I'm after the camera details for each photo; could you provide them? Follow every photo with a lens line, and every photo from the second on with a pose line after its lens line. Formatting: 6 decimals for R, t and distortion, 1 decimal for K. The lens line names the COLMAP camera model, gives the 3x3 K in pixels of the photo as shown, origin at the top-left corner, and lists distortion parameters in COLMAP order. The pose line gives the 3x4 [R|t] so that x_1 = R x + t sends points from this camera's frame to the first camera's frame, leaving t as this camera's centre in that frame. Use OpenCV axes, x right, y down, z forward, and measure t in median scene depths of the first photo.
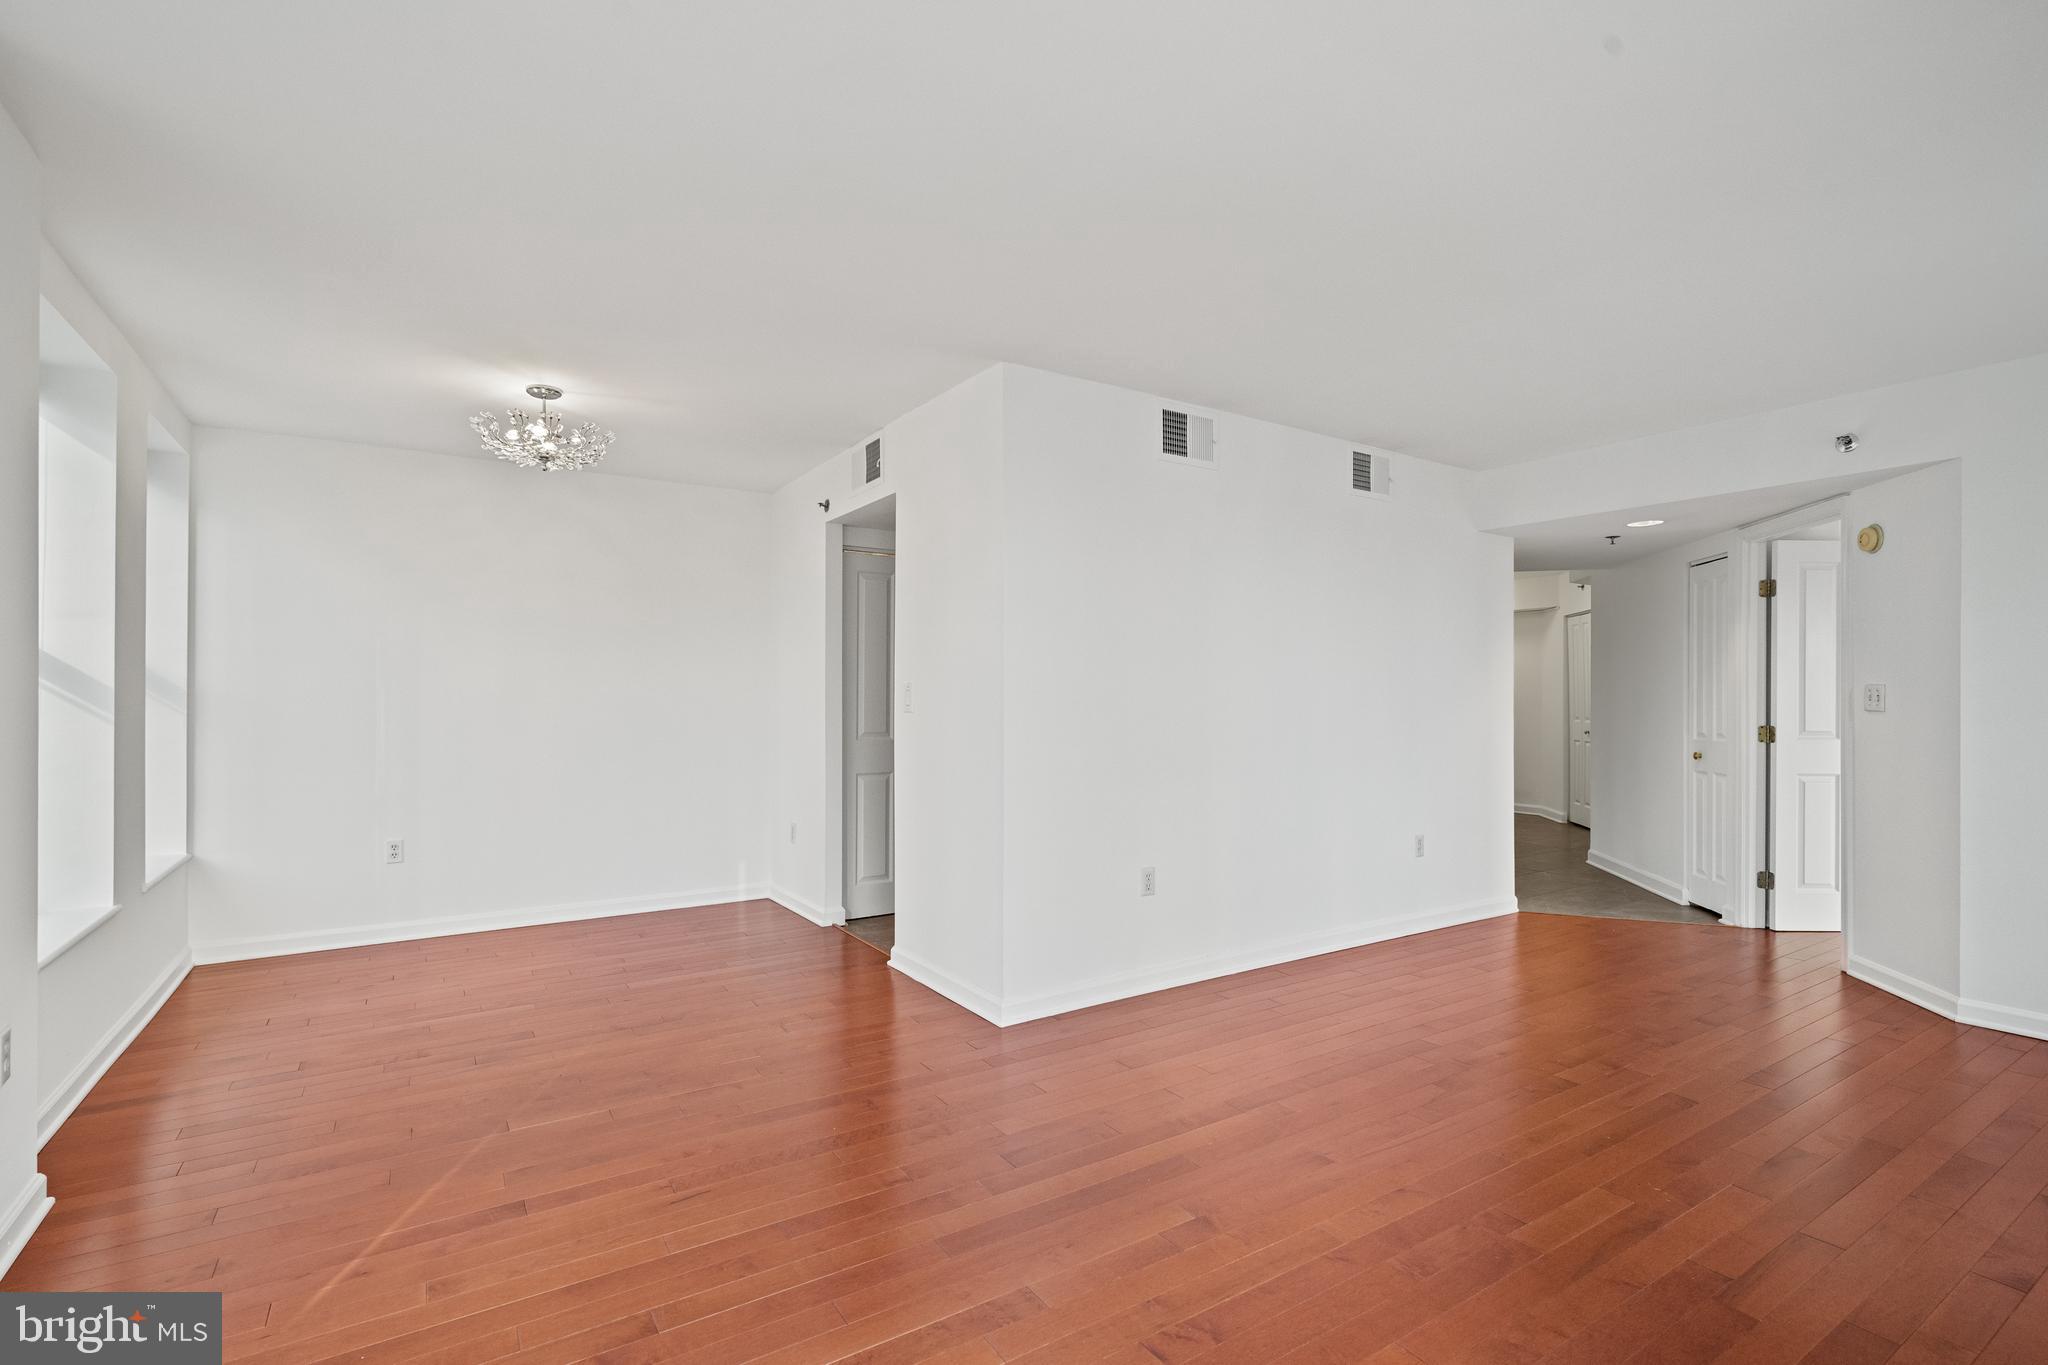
lens RADIAL K [[939.8, 0, 1007.3], [0, 939.8, 701.2], [0, 0, 1]] dist [-0.008257, 0.006061]
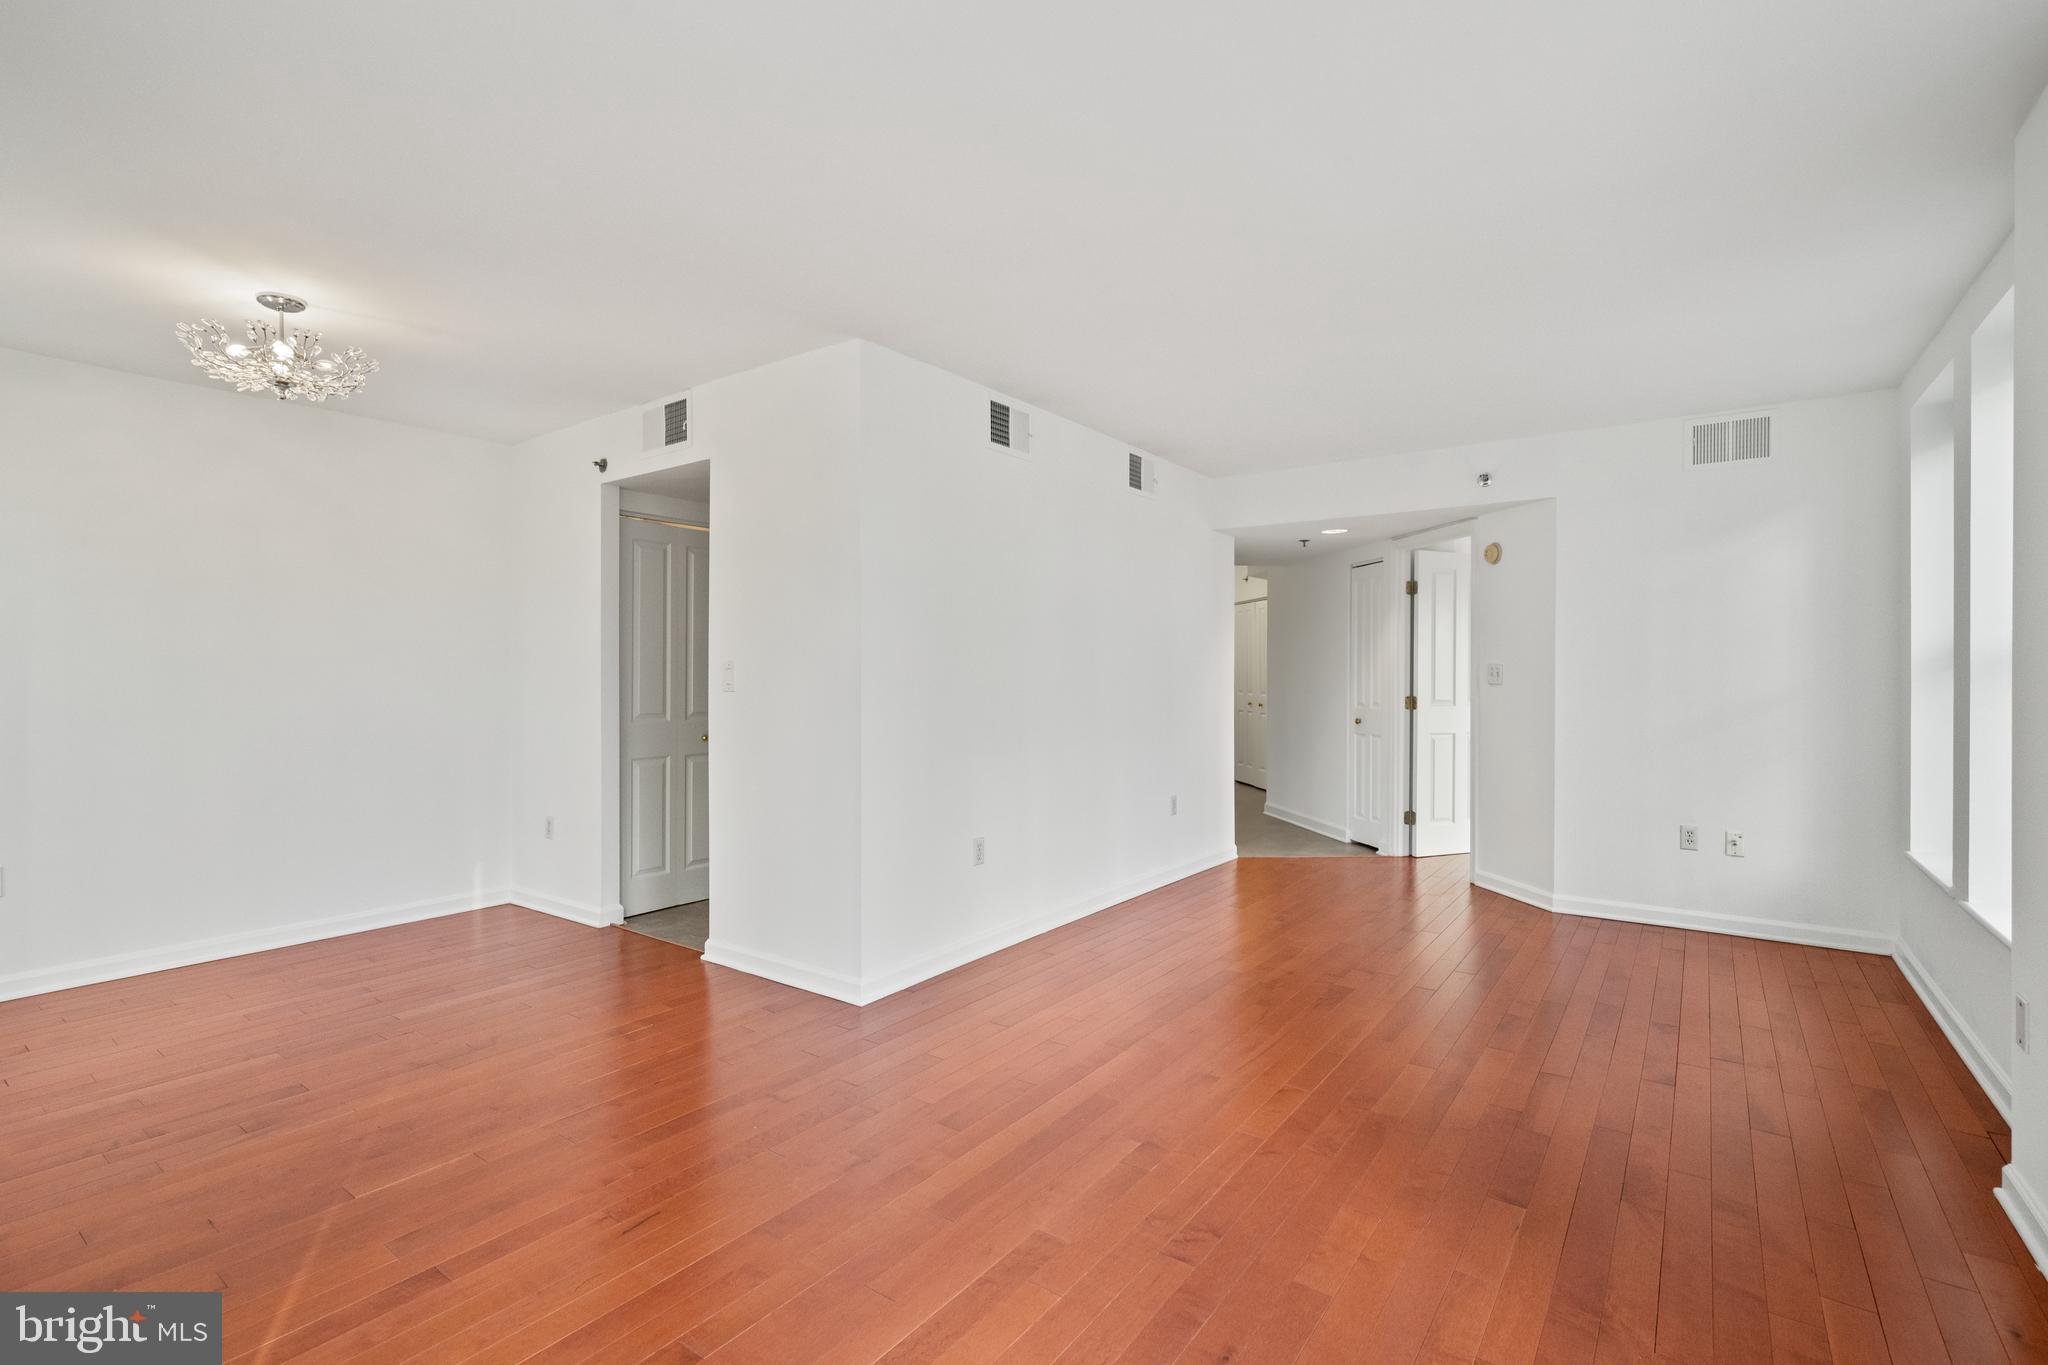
lens RADIAL K [[938.7, 0, 1024.0], [0, 938.7, 682.5], [0, 0, 1]] dist [-0.009502, 0.004803]
pose [[0.932993, -0.005454, 0.359853, -0.159298], [0.003850, 0.999979, 0.005172, -0.001044], [-0.359874, -0.003440, 0.932995, 0.007372]]
